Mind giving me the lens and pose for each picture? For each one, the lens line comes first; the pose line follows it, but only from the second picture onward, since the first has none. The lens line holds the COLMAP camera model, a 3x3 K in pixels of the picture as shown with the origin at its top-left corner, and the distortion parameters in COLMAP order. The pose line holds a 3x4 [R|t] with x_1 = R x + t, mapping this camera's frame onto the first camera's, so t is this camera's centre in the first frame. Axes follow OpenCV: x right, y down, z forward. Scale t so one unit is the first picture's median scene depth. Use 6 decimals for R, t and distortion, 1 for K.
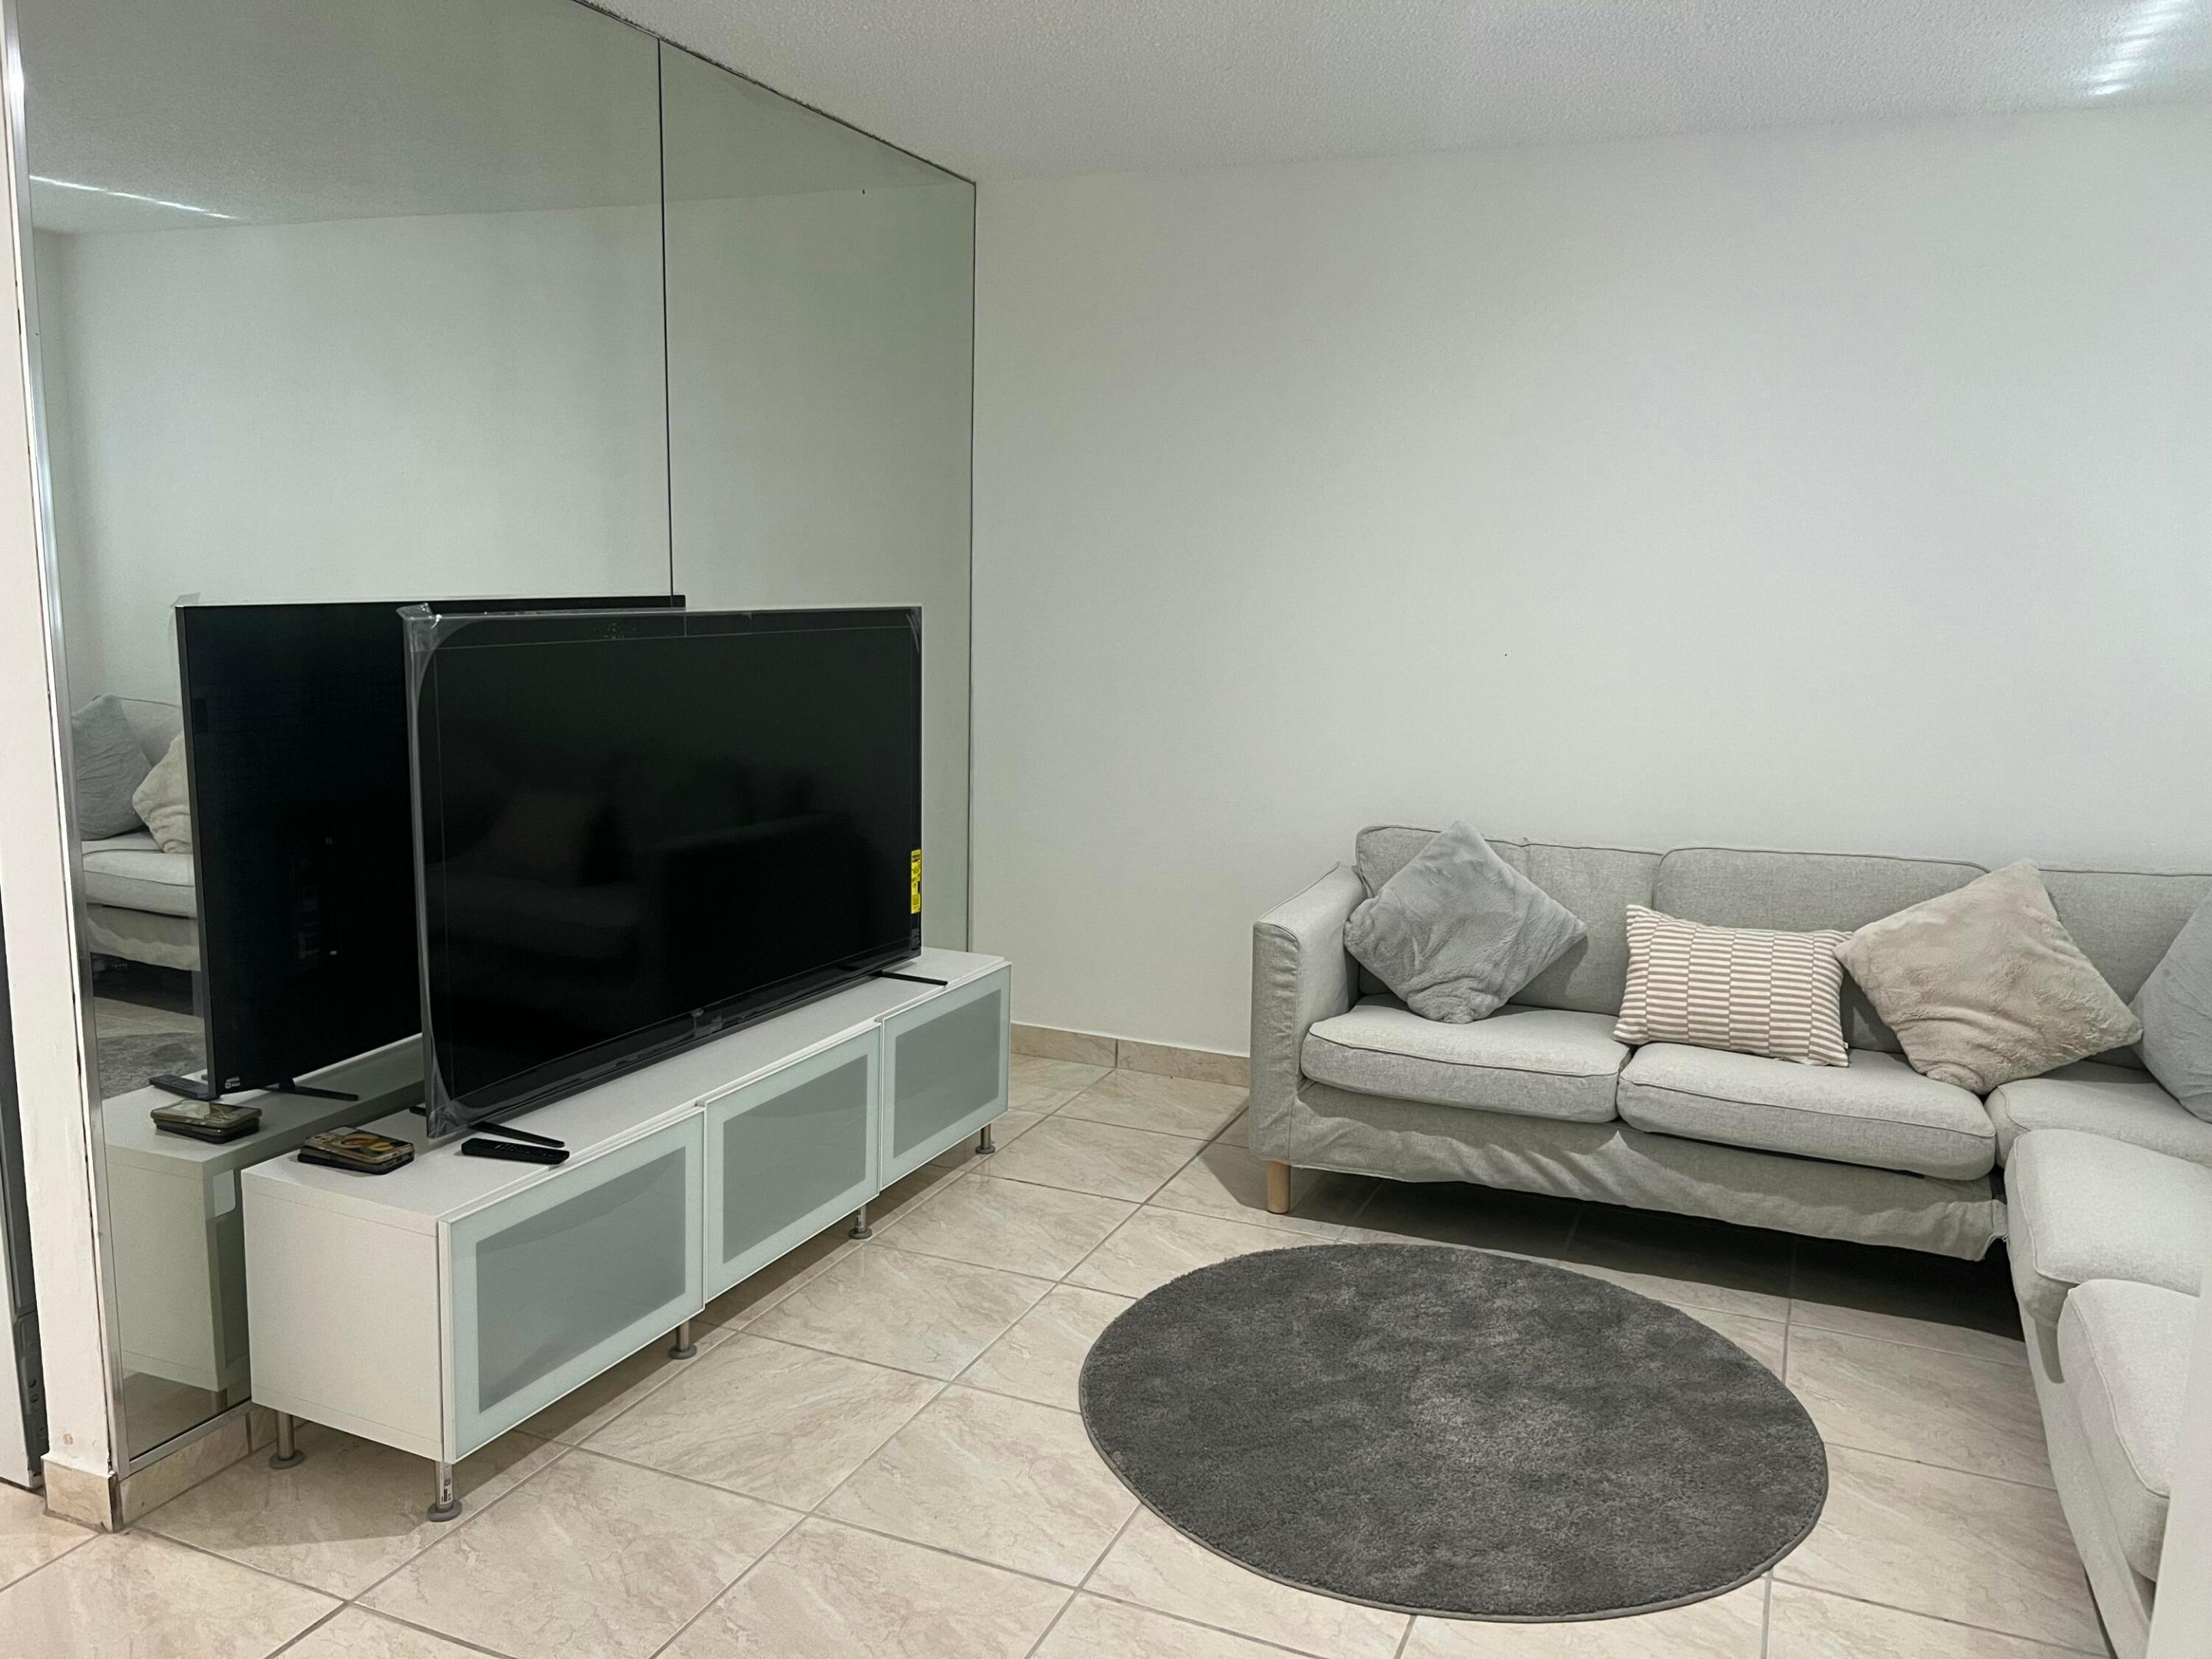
lens RADIAL K [[1661.3, 0, 1099.3], [0, 1661.3, 819.4], [0, 0, 1]] dist [0.109688, -0.240328]
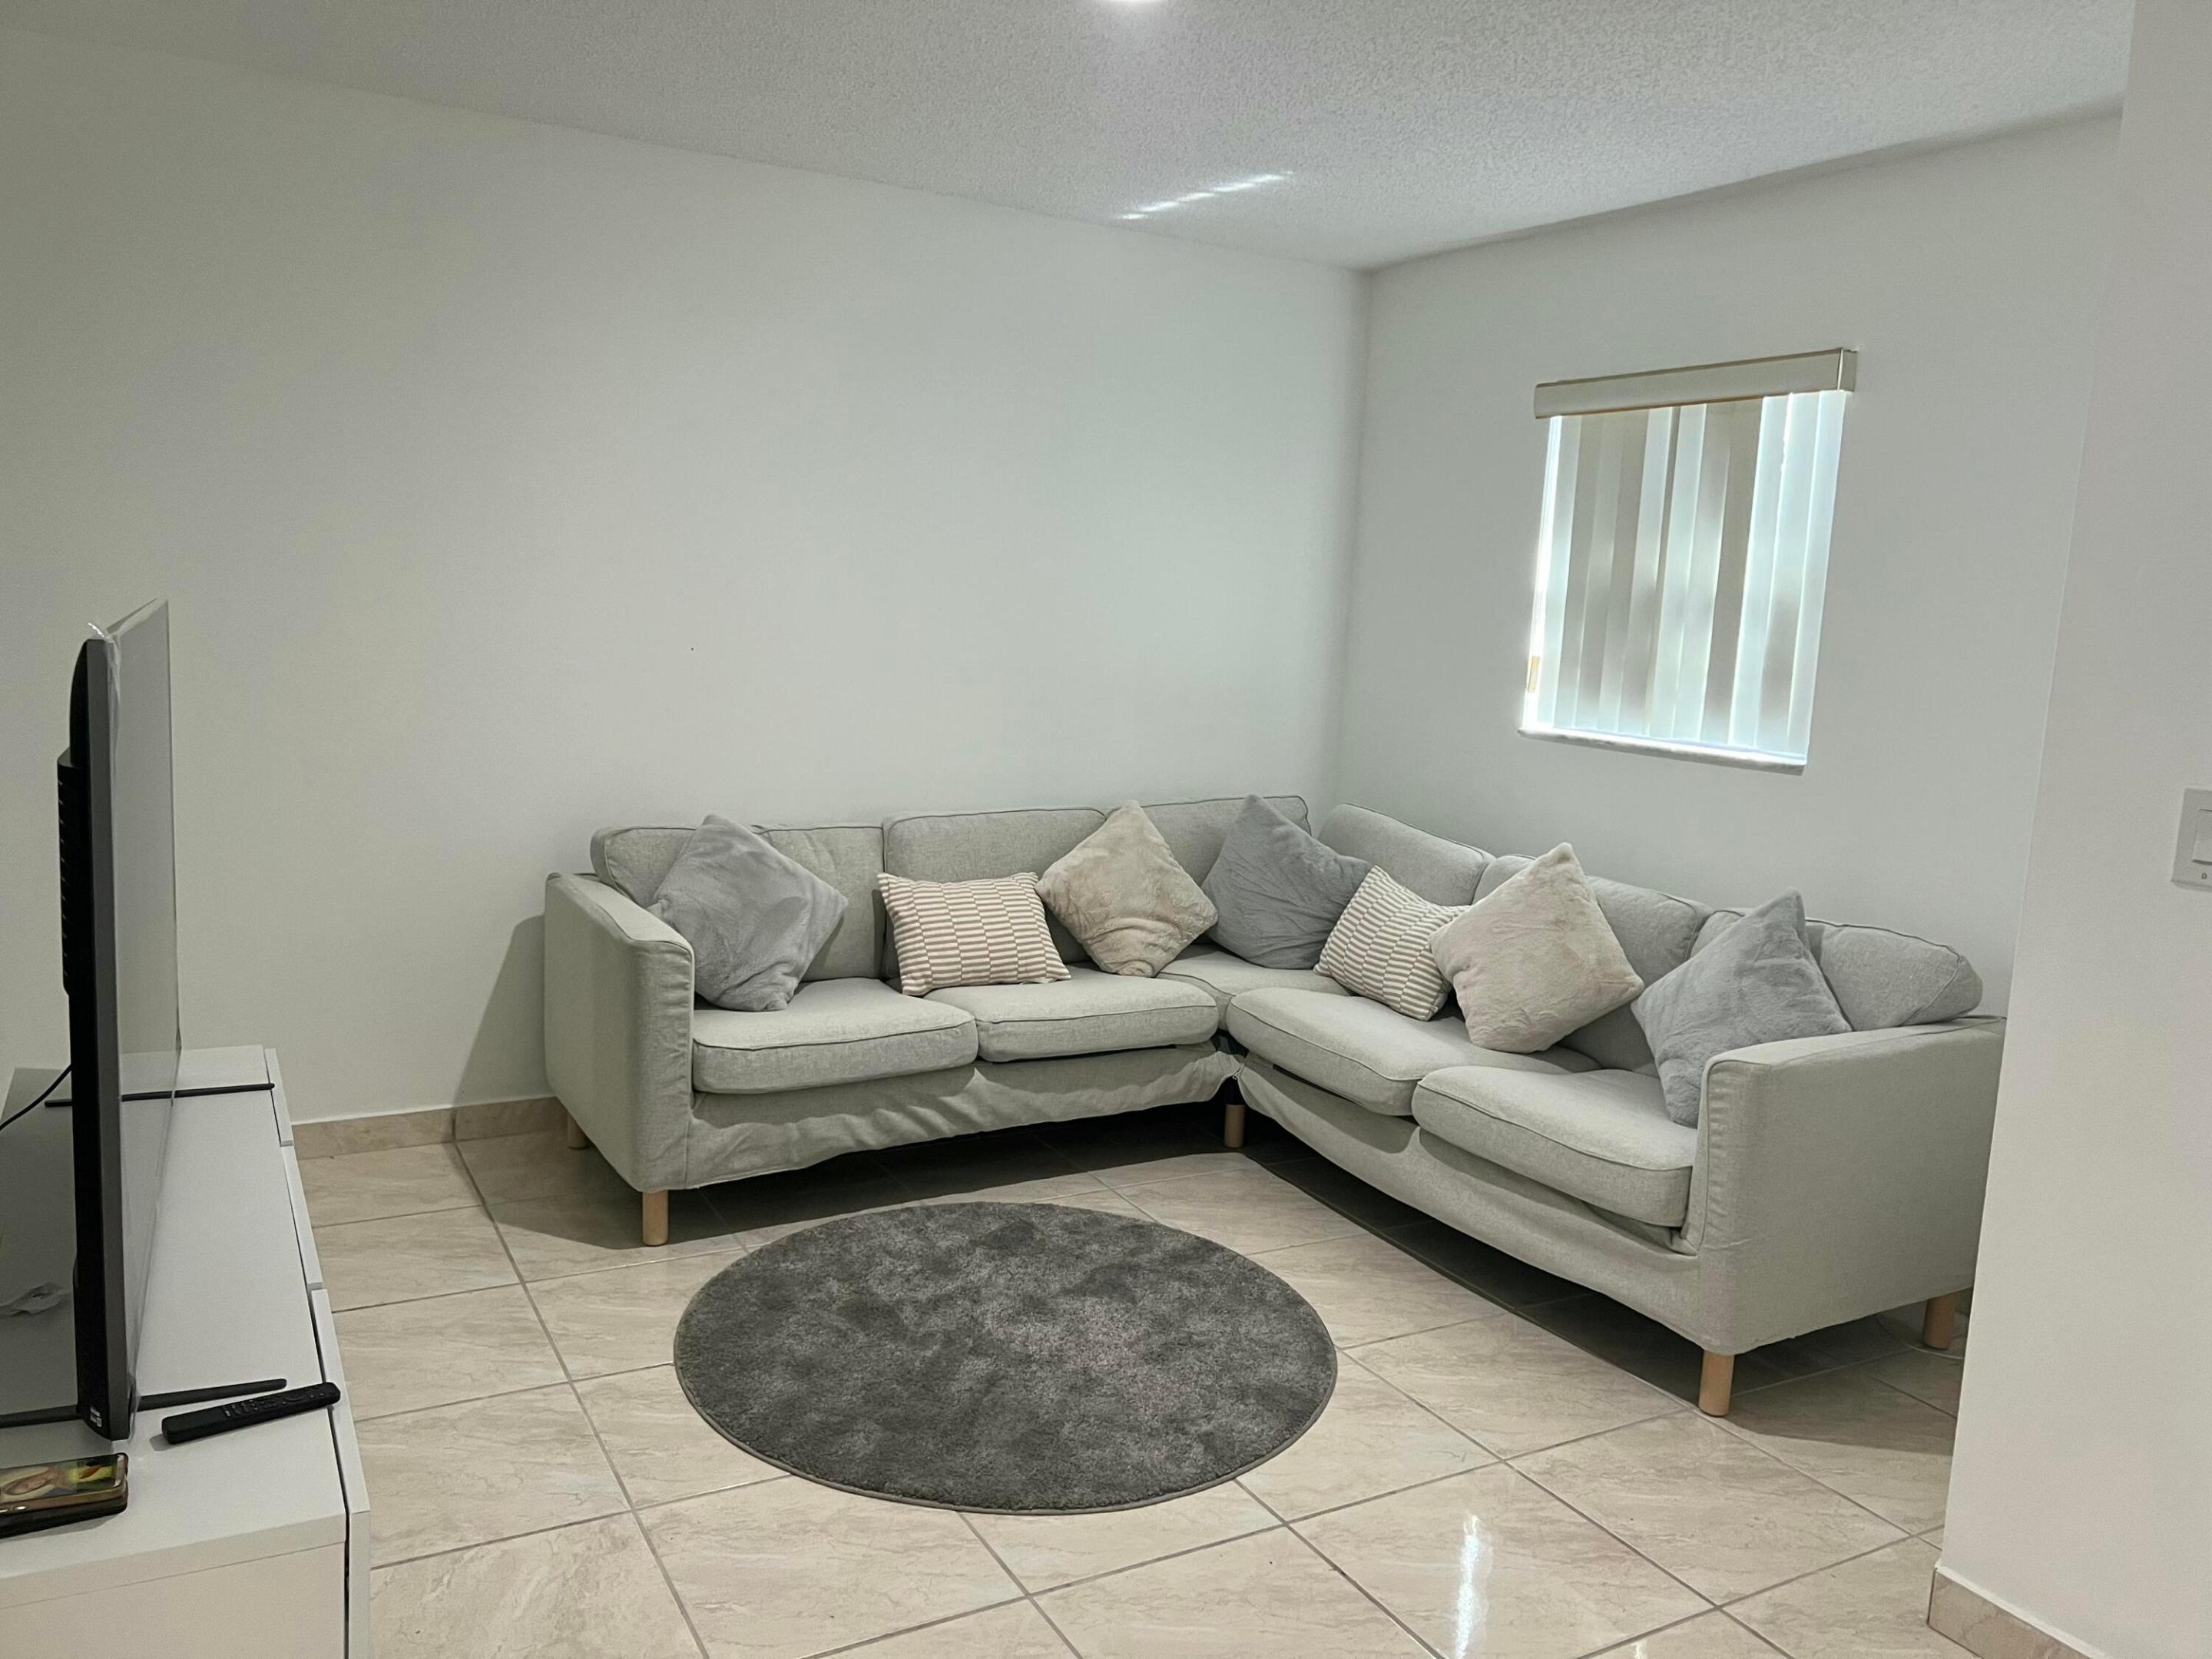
lens RADIAL K [[1661.3, 0, 1099.3], [0, 1661.3, 819.4], [0, 0, 1]] dist [0.109688, -0.240328]
pose [[0.604537, -0.099423, 0.790348, -0.508025], [0.087351, 0.994471, 0.058286, -0.040183], [-0.791773, 0.033802, 0.609879, 0.234617]]
